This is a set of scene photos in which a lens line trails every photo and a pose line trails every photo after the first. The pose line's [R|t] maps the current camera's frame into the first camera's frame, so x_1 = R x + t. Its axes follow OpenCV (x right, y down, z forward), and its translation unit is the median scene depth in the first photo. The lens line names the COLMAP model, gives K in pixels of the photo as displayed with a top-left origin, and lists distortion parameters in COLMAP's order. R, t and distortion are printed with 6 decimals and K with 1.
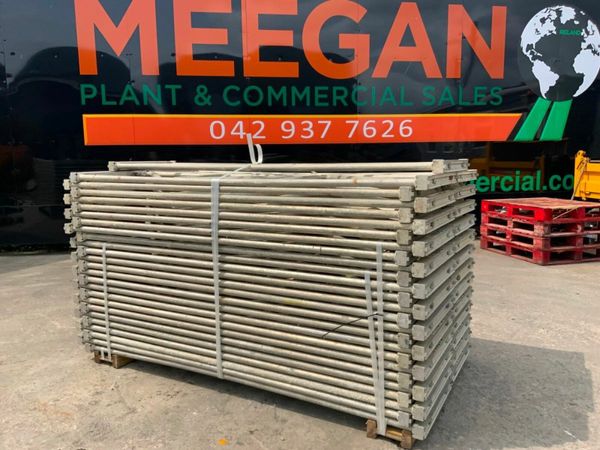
lens RADIAL K [[497.2, 0, 300.0], [0, 497.2, 225.0], [0, 0, 1]] dist [0.054082, -0.104750]
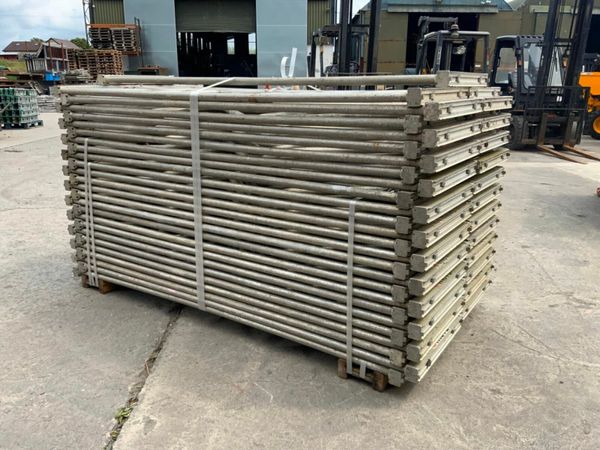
lens RADIAL K [[497.2, 0, 300.0], [0, 497.2, 225.0], [0, 0, 1]] dist [0.096067, -0.193716]
pose [[-0.995975, -0.019031, 0.087591, -0.218198], [0.017118, 0.918830, 0.394282, -0.260381], [-0.087985, 0.394194, -0.914806, 2.125082]]
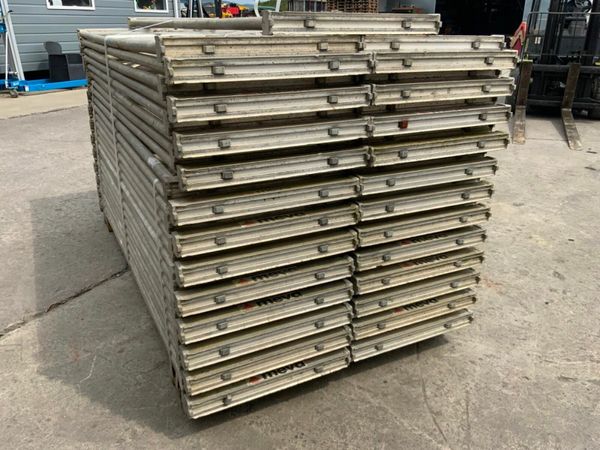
lens RADIAL K [[497.2, 0, 300.0], [0, 497.2, 225.0], [0, 0, 1]] dist [0.096067, -0.193716]
pose [[-0.822654, -0.205886, 0.529955, -0.679419], [0.079116, 0.881603, 0.465313, -0.217069], [-0.563011, 0.424720, -0.708965, 1.786757]]
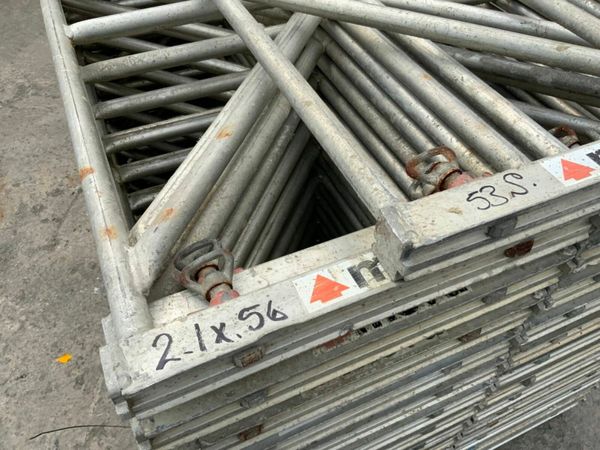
lens RADIAL K [[497.2, 0, 300.0], [0, 497.2, 225.0], [0, 0, 1]] dist [0.096067, -0.193716]
pose [[0.794843, 0.461912, -0.393525, 0.271924], [-0.099847, 0.739224, 0.666017, -0.221140], [0.598545, -0.490086, 0.633687, 0.696168]]
